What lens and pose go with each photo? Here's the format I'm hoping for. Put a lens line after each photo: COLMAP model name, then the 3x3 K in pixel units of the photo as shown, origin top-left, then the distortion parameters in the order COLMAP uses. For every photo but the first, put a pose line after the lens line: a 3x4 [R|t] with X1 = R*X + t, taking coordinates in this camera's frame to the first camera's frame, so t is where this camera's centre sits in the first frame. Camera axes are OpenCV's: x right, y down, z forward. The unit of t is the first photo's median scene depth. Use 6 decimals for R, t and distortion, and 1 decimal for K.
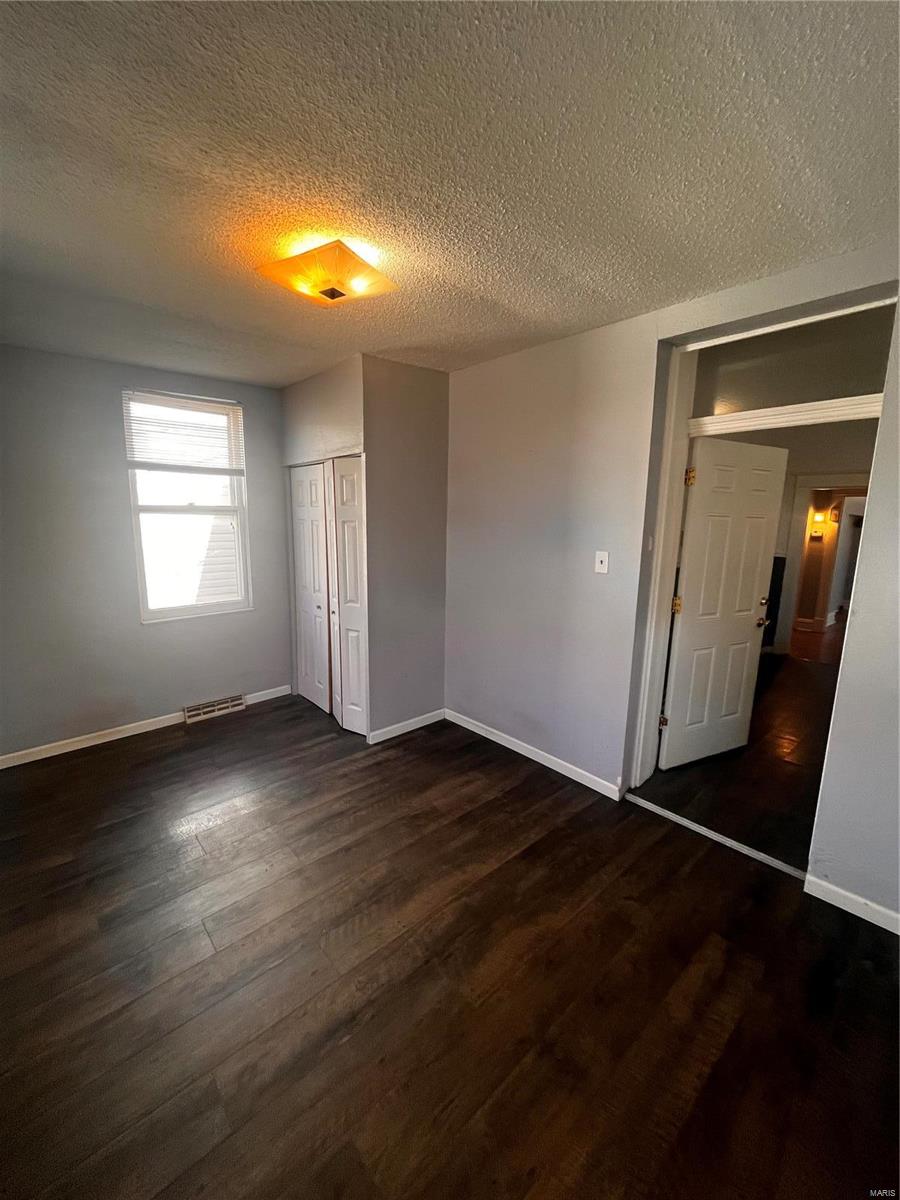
lens RADIAL K [[483.2, 0, 447.9], [0, 483.2, 601.0], [0, 0, 1]] dist [-0.002435, -0.000869]
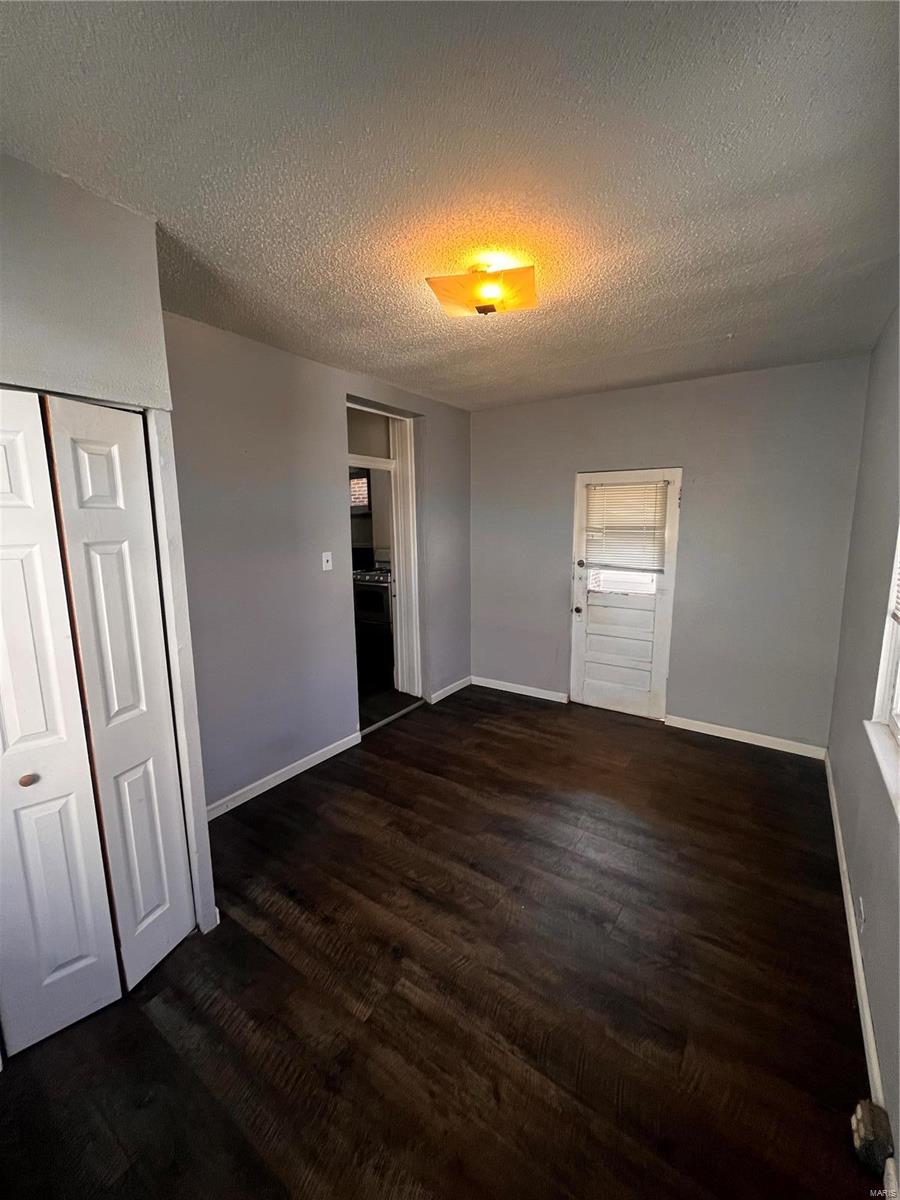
lens RADIAL K [[483.2, 0, 449.2], [0, 483.2, 597.5], [0, 0, 1]] dist [-0.002435, -0.000869]
pose [[-0.239549, -0.160266, 0.957565, -0.901389], [0.181085, 0.961599, 0.206242, -0.184749], [-0.953847, 0.222806, -0.201328, 0.971984]]
